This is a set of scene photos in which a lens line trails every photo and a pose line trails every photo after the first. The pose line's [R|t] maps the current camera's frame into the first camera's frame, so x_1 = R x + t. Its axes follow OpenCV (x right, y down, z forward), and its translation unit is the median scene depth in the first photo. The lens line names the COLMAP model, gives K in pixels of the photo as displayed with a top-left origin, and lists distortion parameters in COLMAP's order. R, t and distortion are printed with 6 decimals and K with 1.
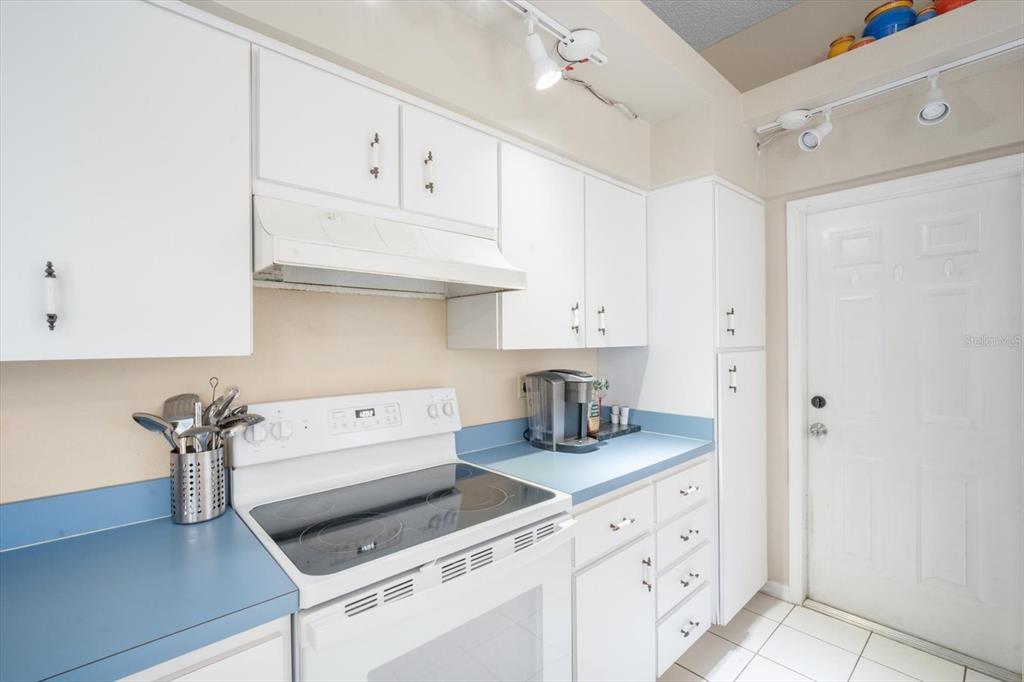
lens RADIAL K [[446.0, 0, 508.5], [0, 446.0, 341.5], [0, 0, 1]] dist [-0.003869, -0.000095]
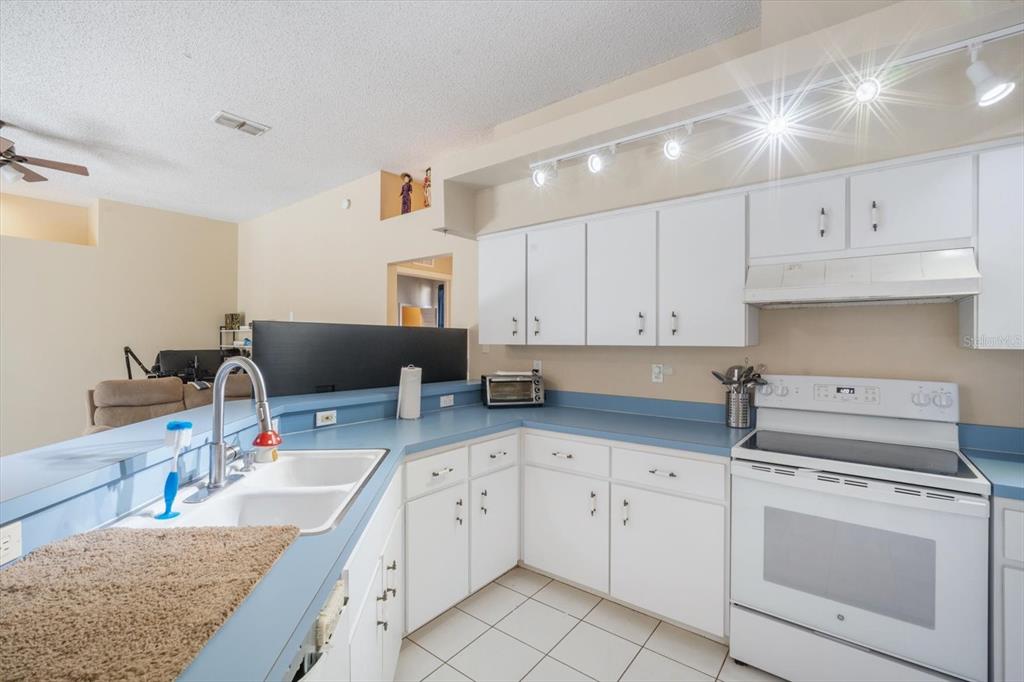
lens RADIAL K [[446.0, 0, 509.0], [0, 446.0, 340.8], [0, 0, 1]] dist [-0.003869, -0.000095]
pose [[0.170958, 0.007268, -0.985252, 0.981721], [-0.009586, 0.999938, 0.005713, 0.004520], [0.985232, 0.008468, 0.171017, -0.331472]]
